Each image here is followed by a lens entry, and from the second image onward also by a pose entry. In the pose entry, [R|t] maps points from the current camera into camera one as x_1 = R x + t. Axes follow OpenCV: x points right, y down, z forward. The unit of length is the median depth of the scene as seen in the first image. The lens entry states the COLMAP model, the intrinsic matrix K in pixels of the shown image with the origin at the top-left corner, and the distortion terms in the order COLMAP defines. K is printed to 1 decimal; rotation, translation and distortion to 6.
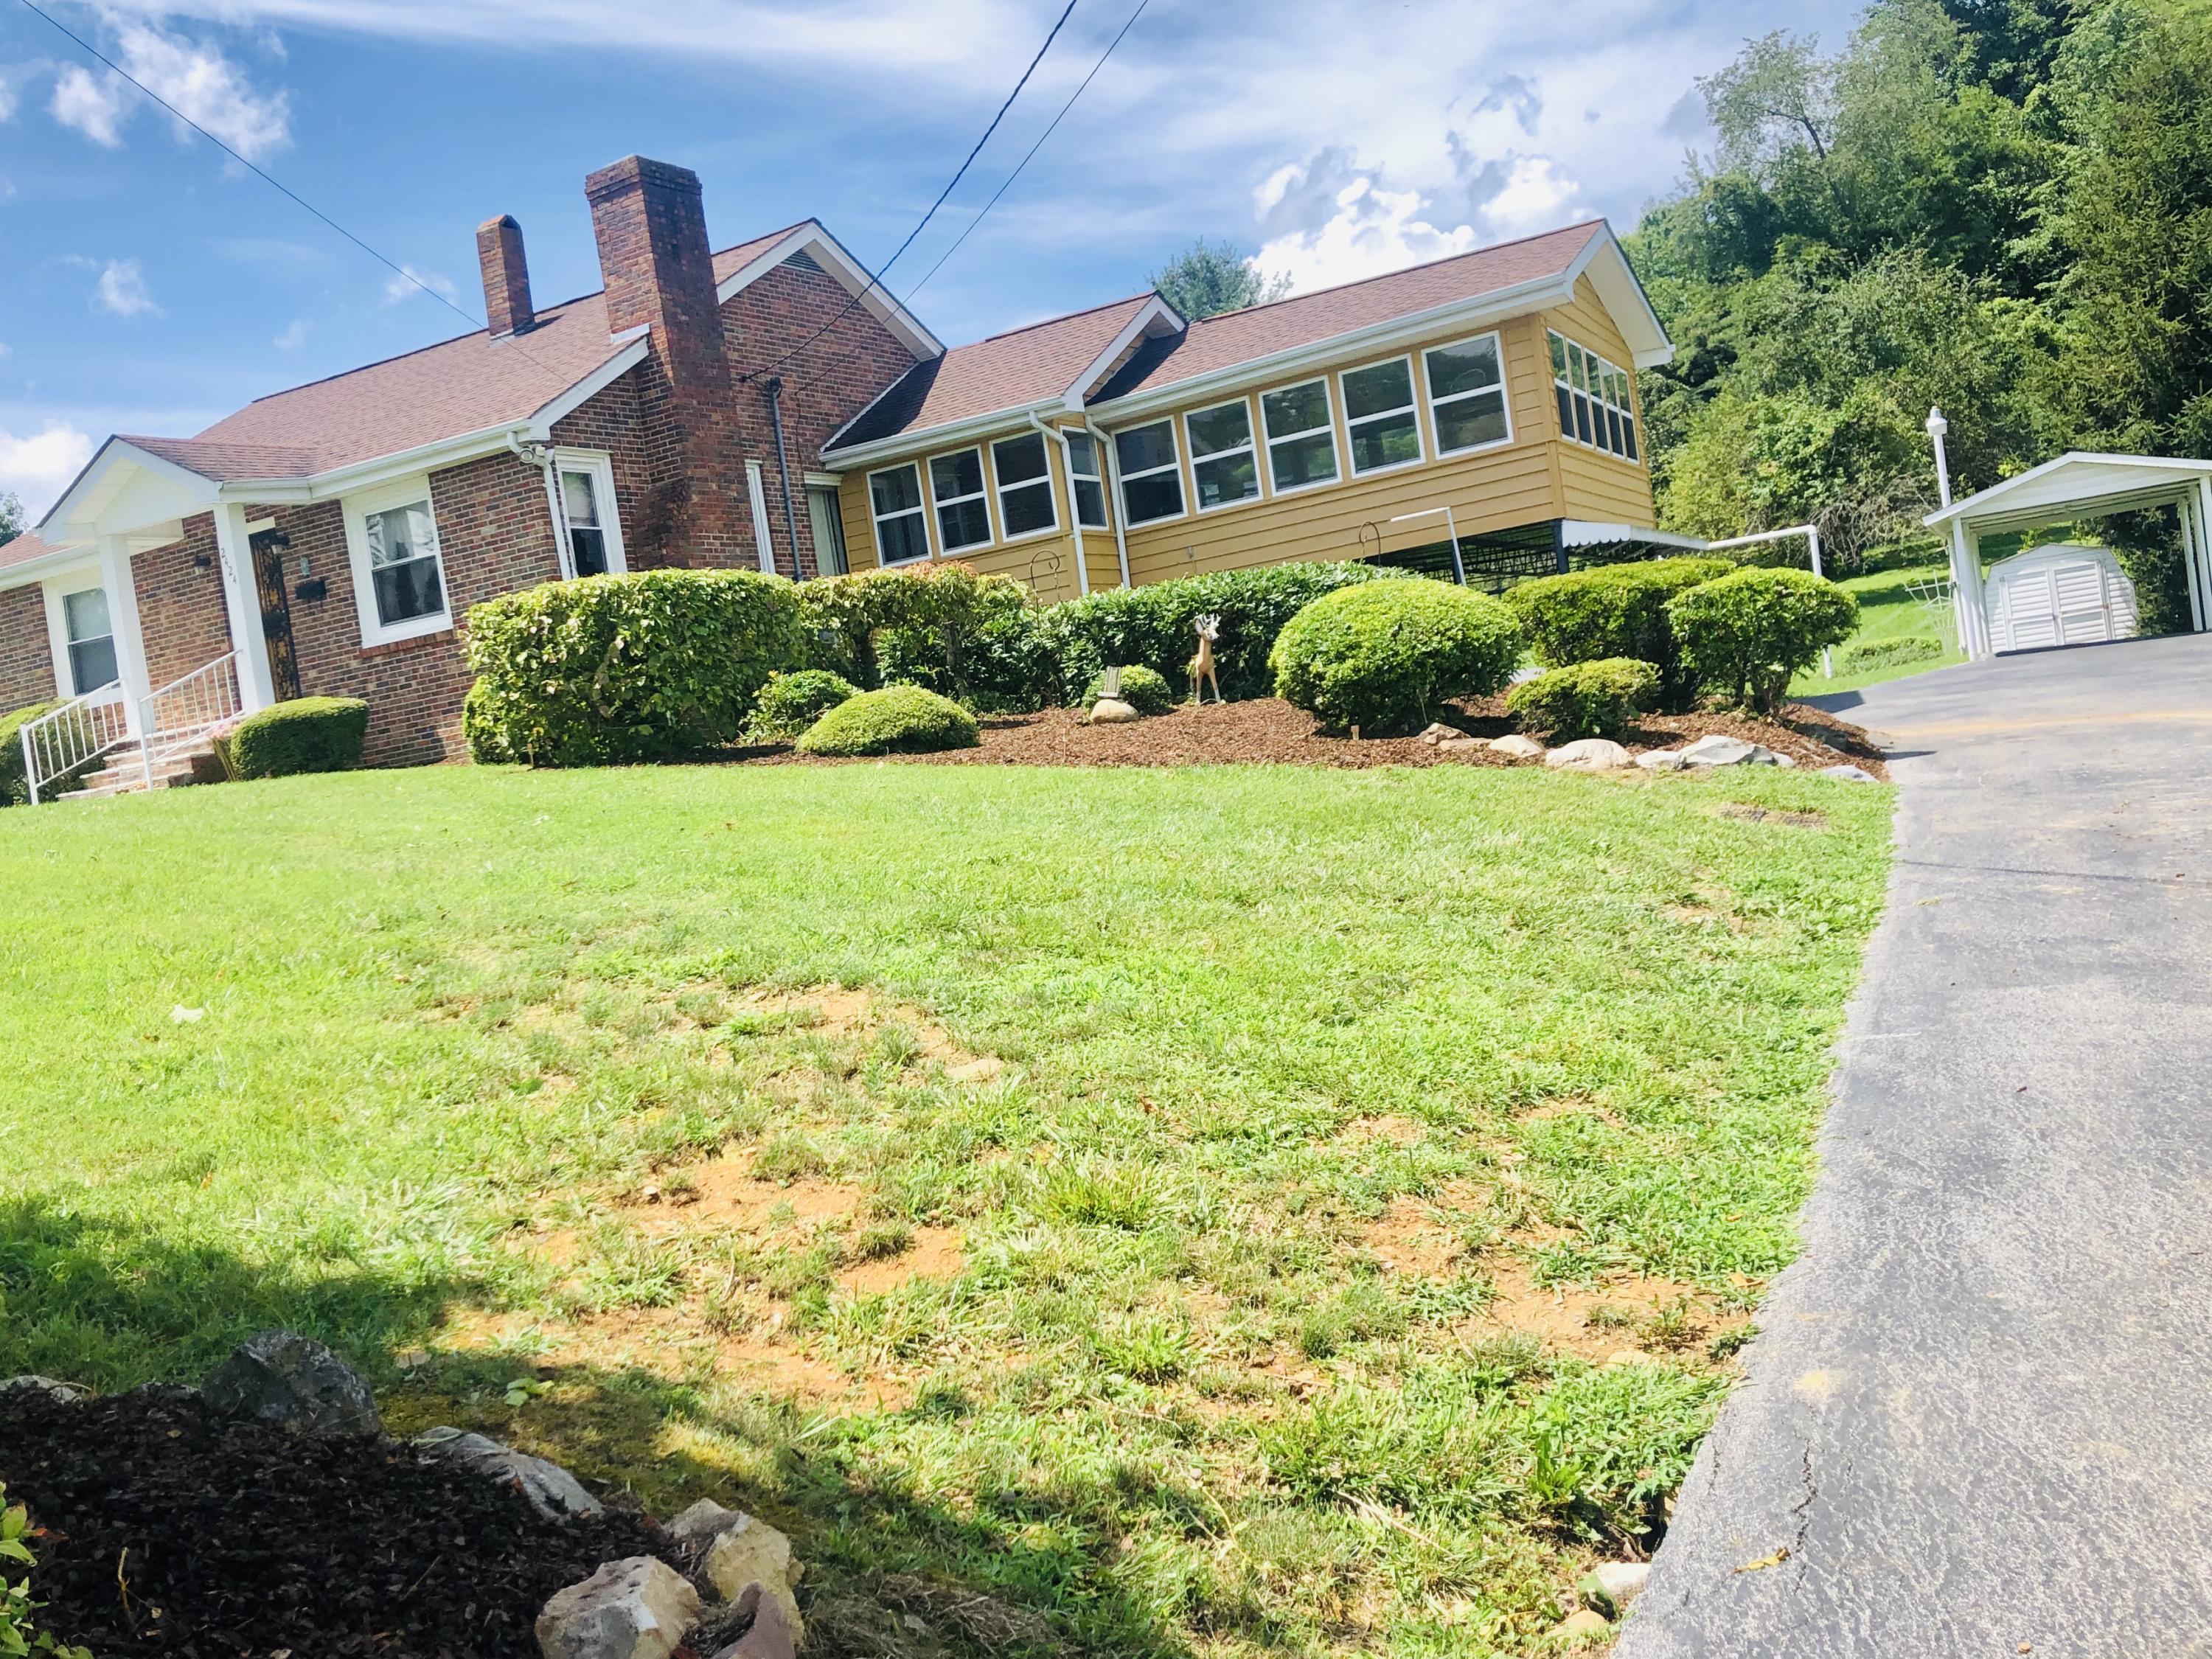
lens RADIAL K [[2021.2, 0, 1016.1], [0, 2021.2, 809.6], [0, 0, 1]] dist [-0.039059, 0.078442]
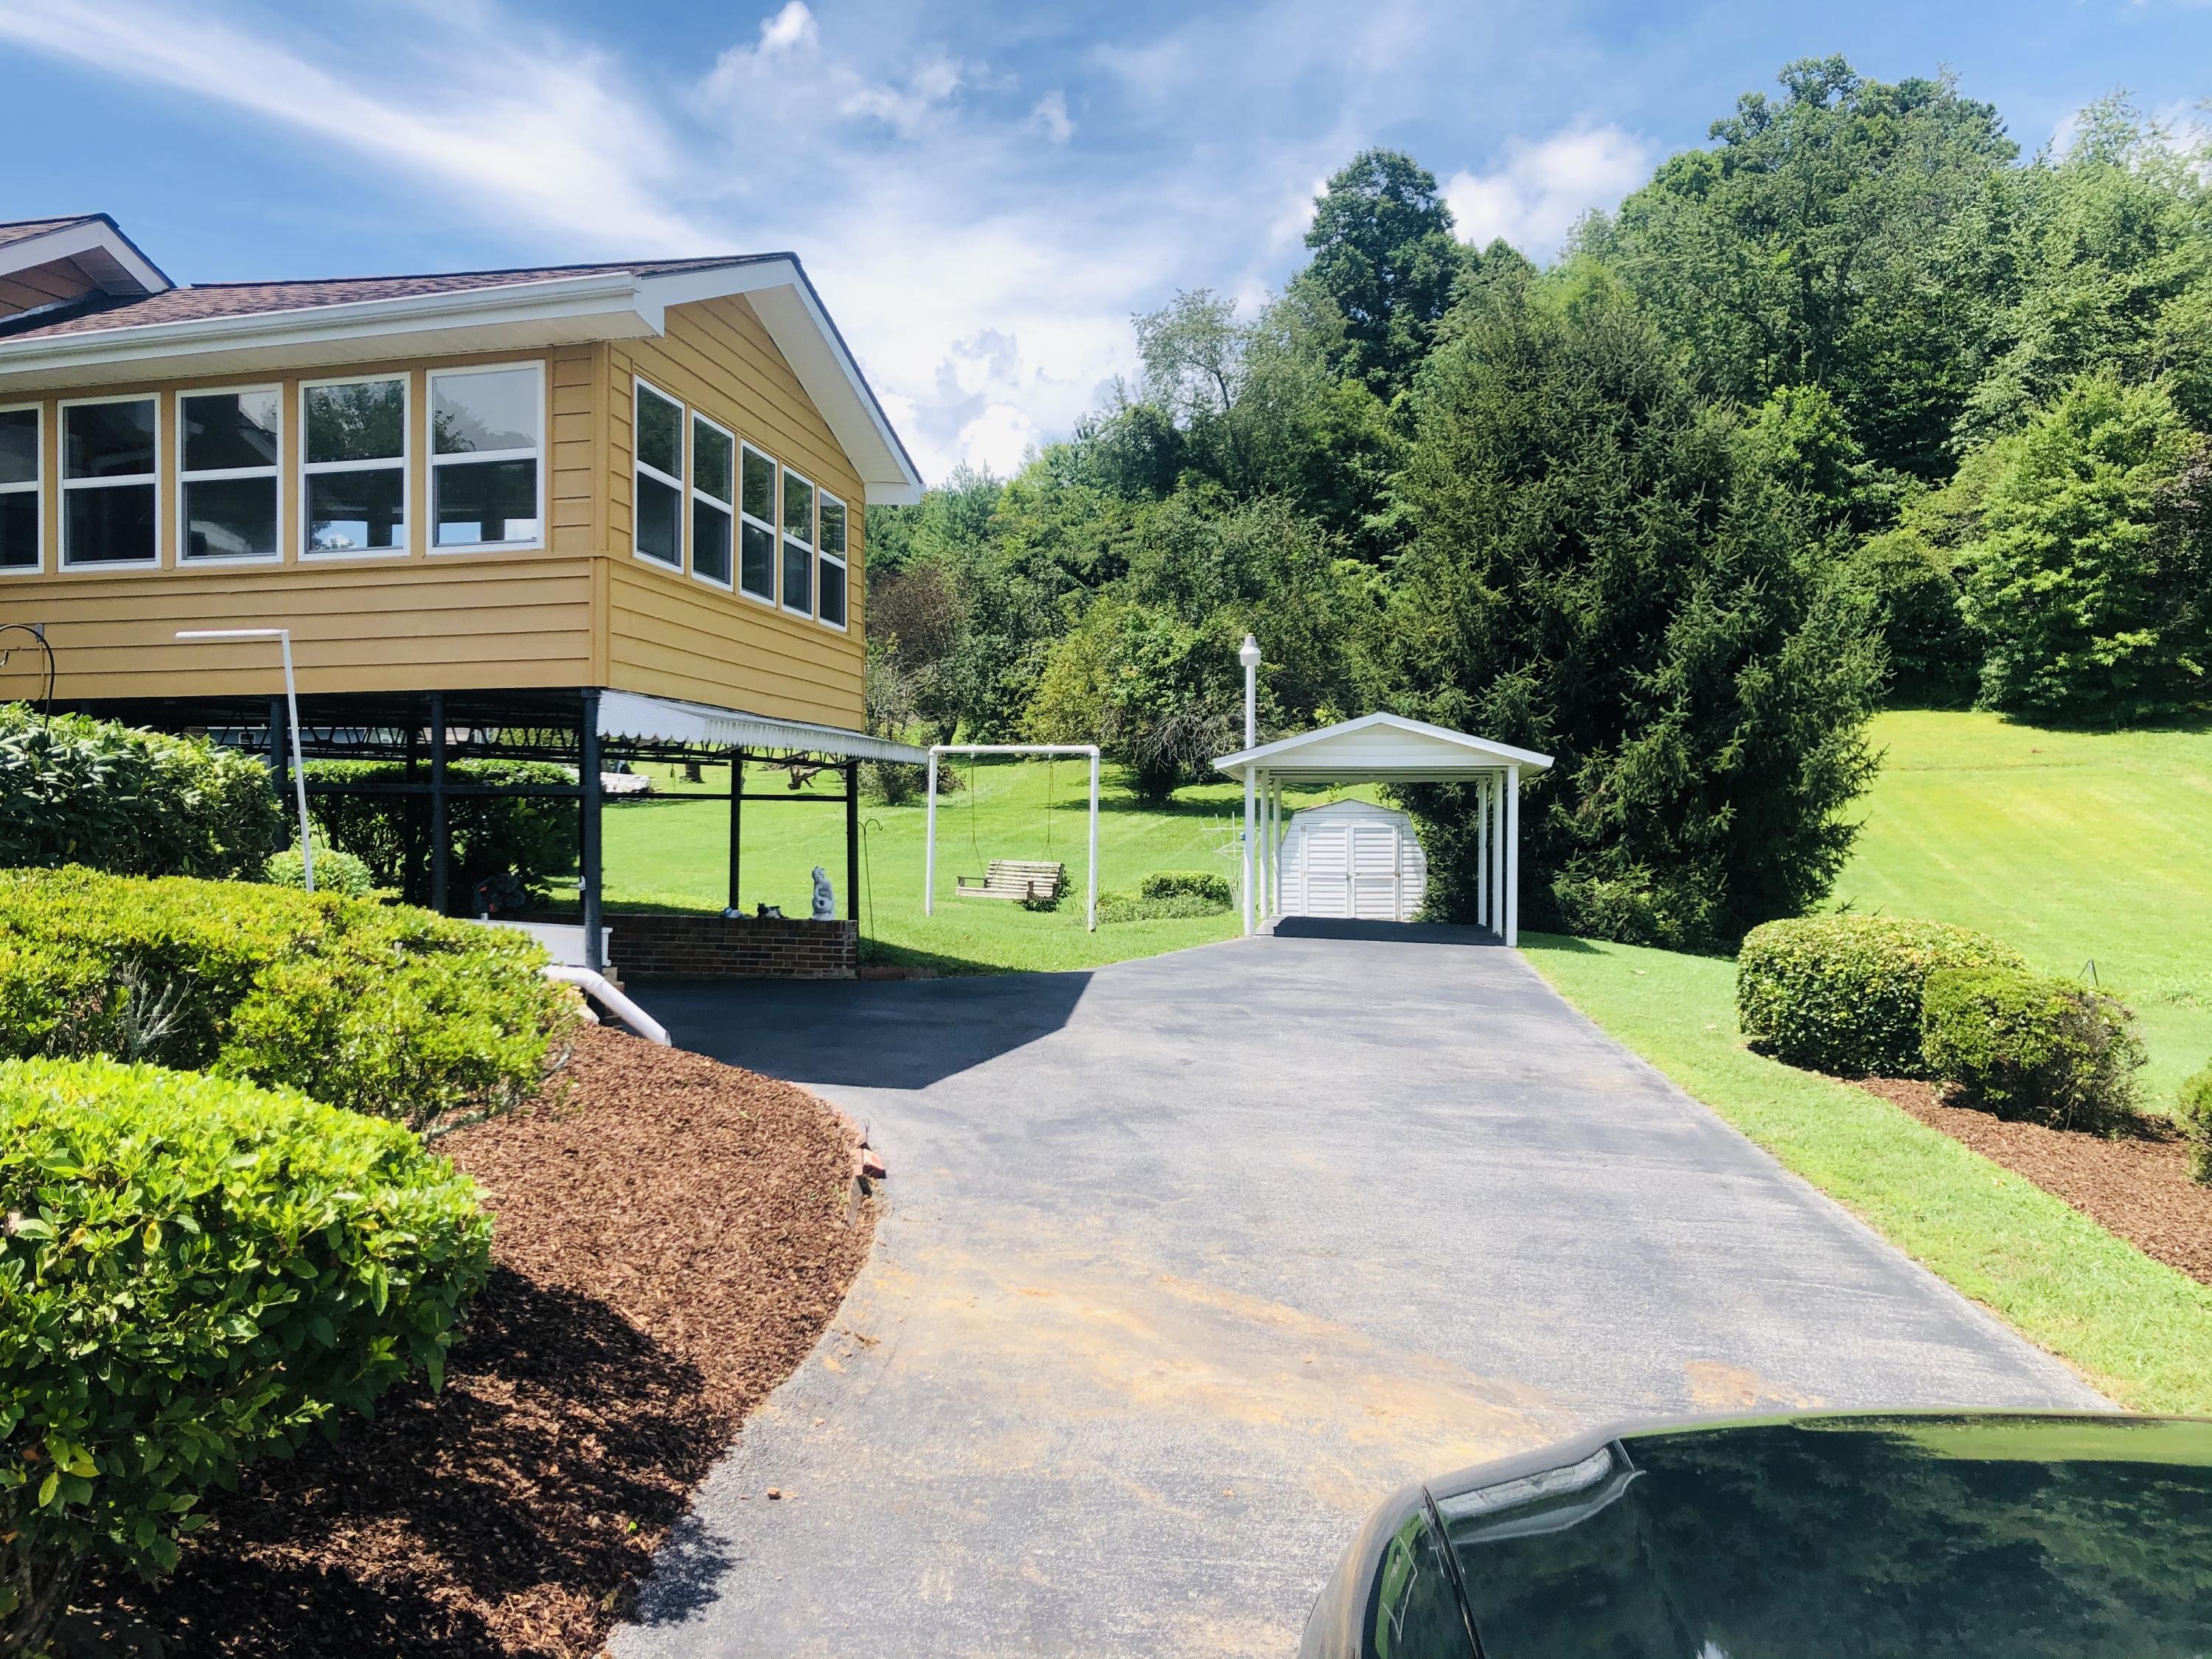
lens RADIAL K [[1739.3, 0, 1109.4], [0, 1739.3, 796.4], [0, 0, 1]] dist [0.116008, -0.322136]
pose [[0.934798, 0.150557, 0.321690, 0.084837], [-0.130887, 0.987996, -0.082056, -0.030632], [-0.330182, 0.034601, 0.943283, 0.157293]]
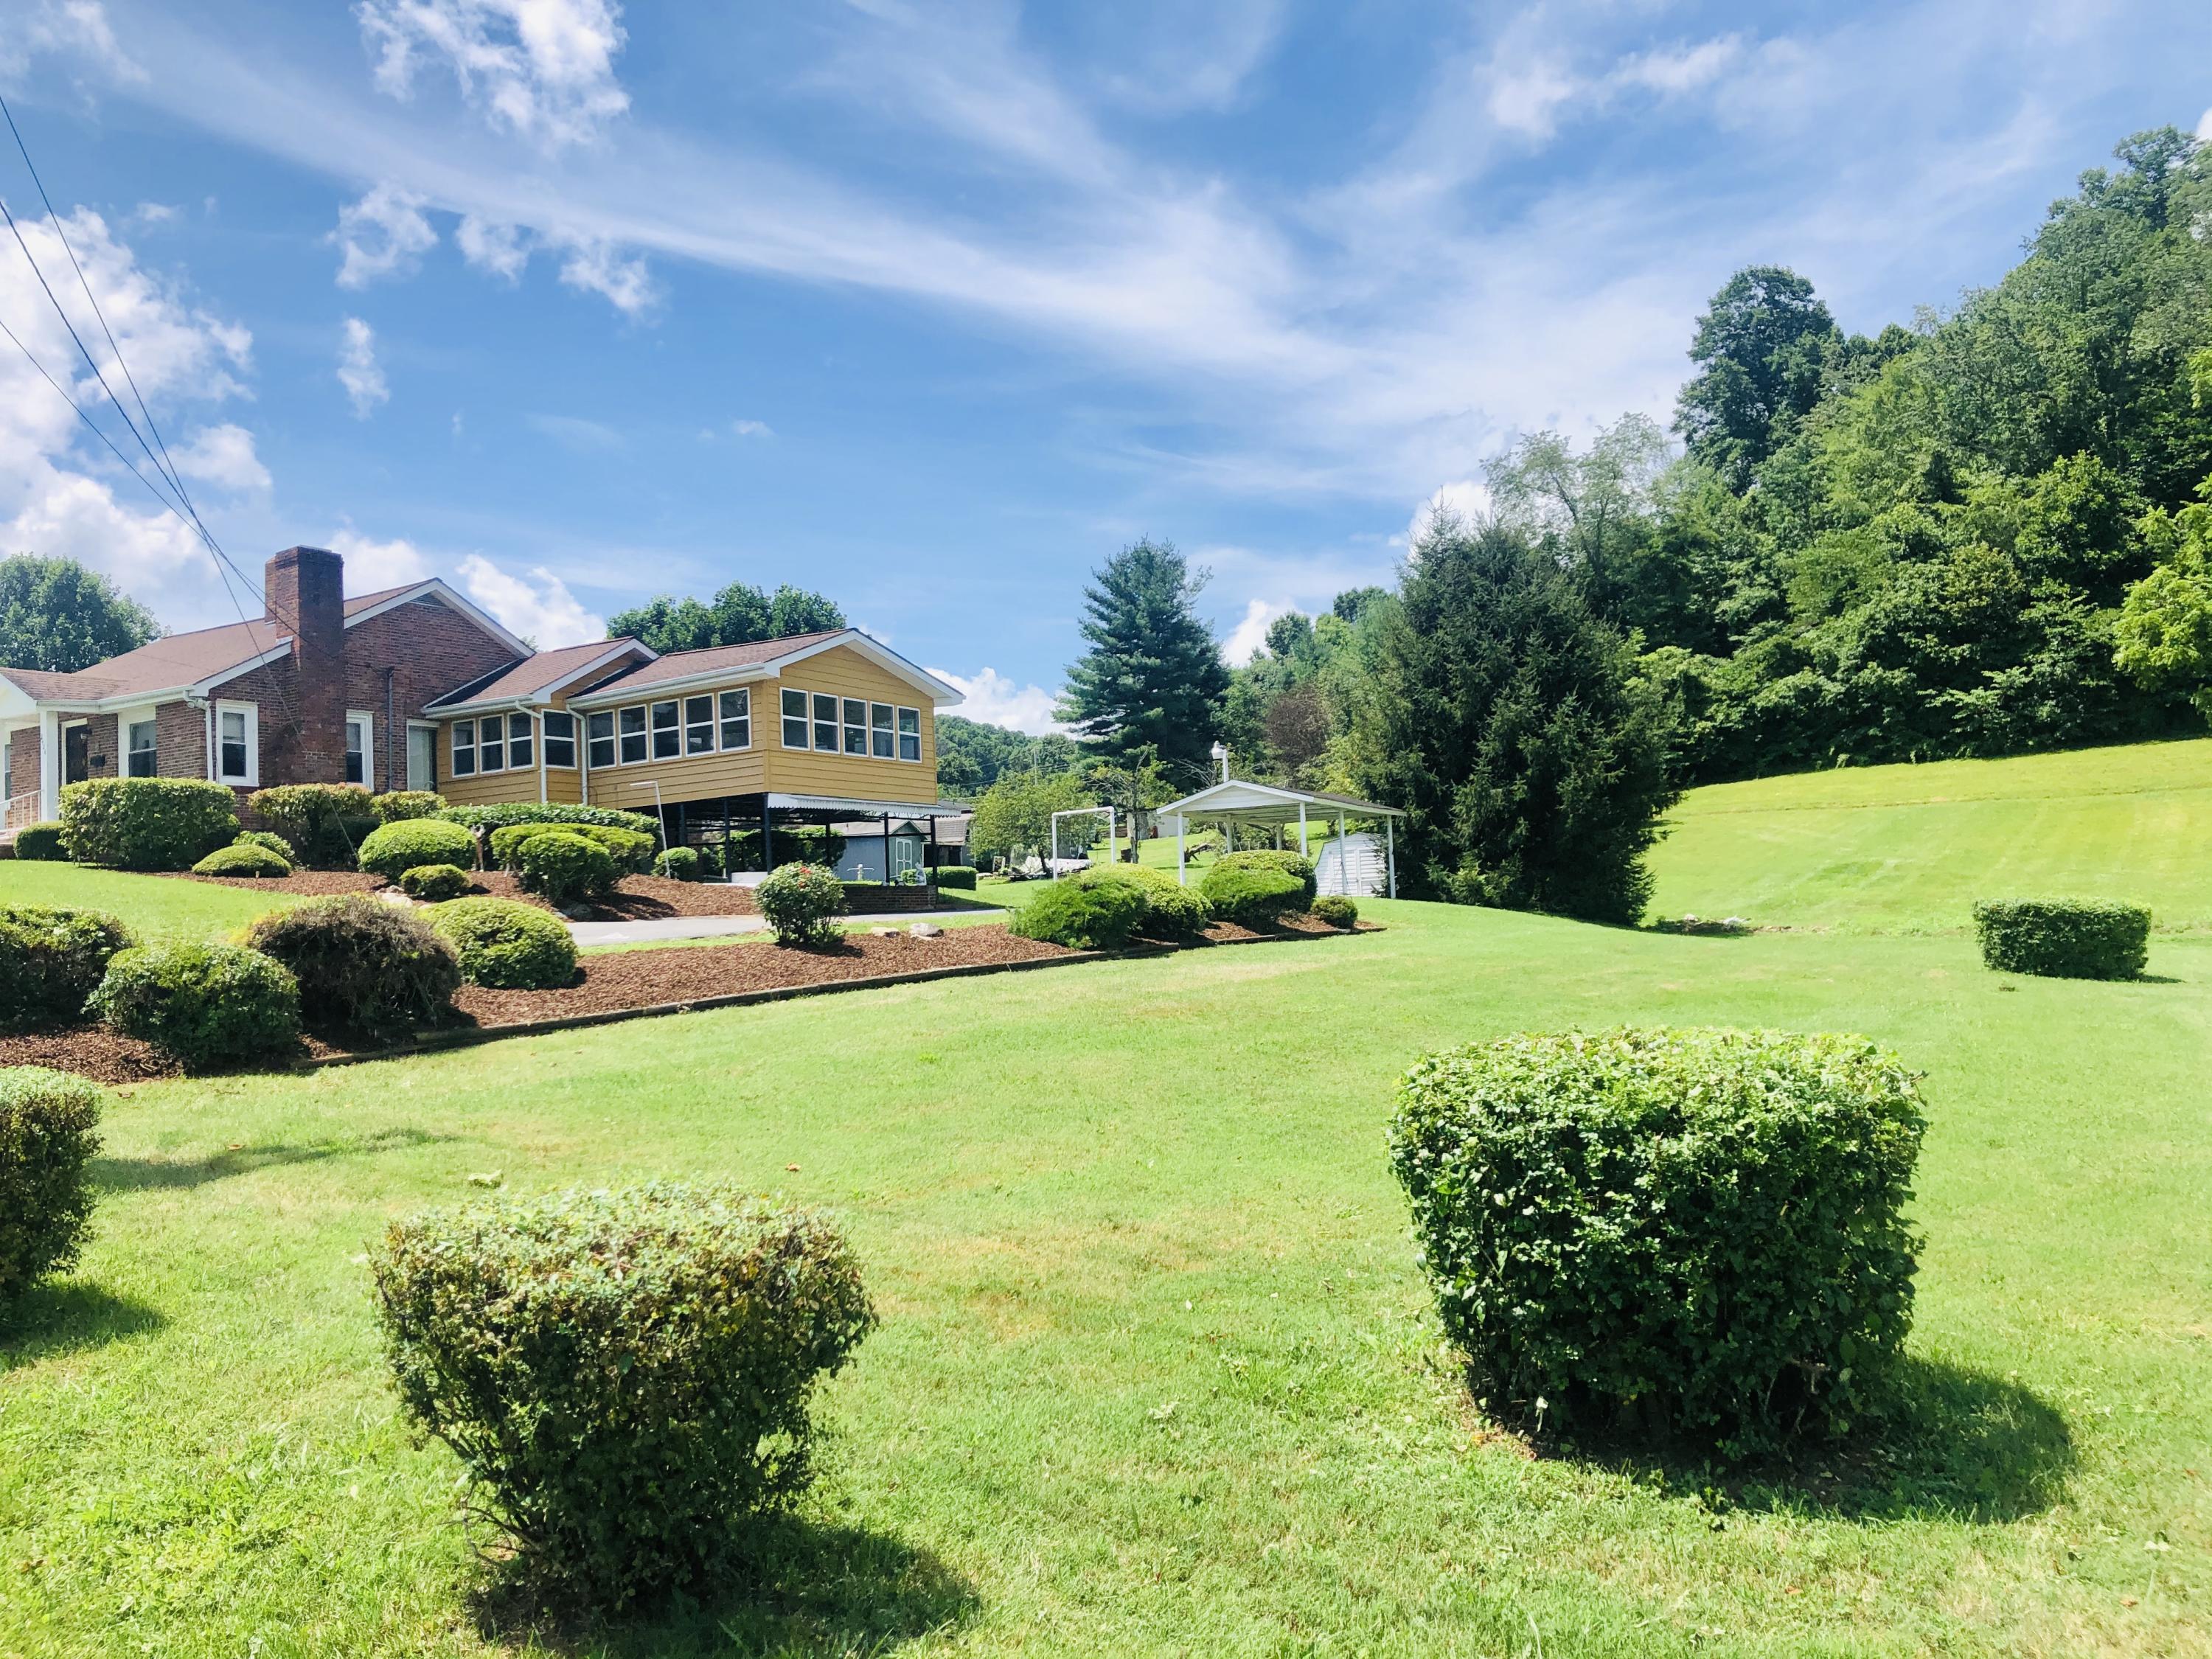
lens RADIAL K [[1739.9, 0, 1106.0], [0, 1739.9, 829.5], [0, 0, 1]] dist [0.001964, -0.043989]
pose [[0.994537, 0.102558, -0.019435, 0.205069], [-0.103787, 0.991439, -0.079227, -0.006004], [0.011144, 0.080811, 0.996667, -0.188972]]
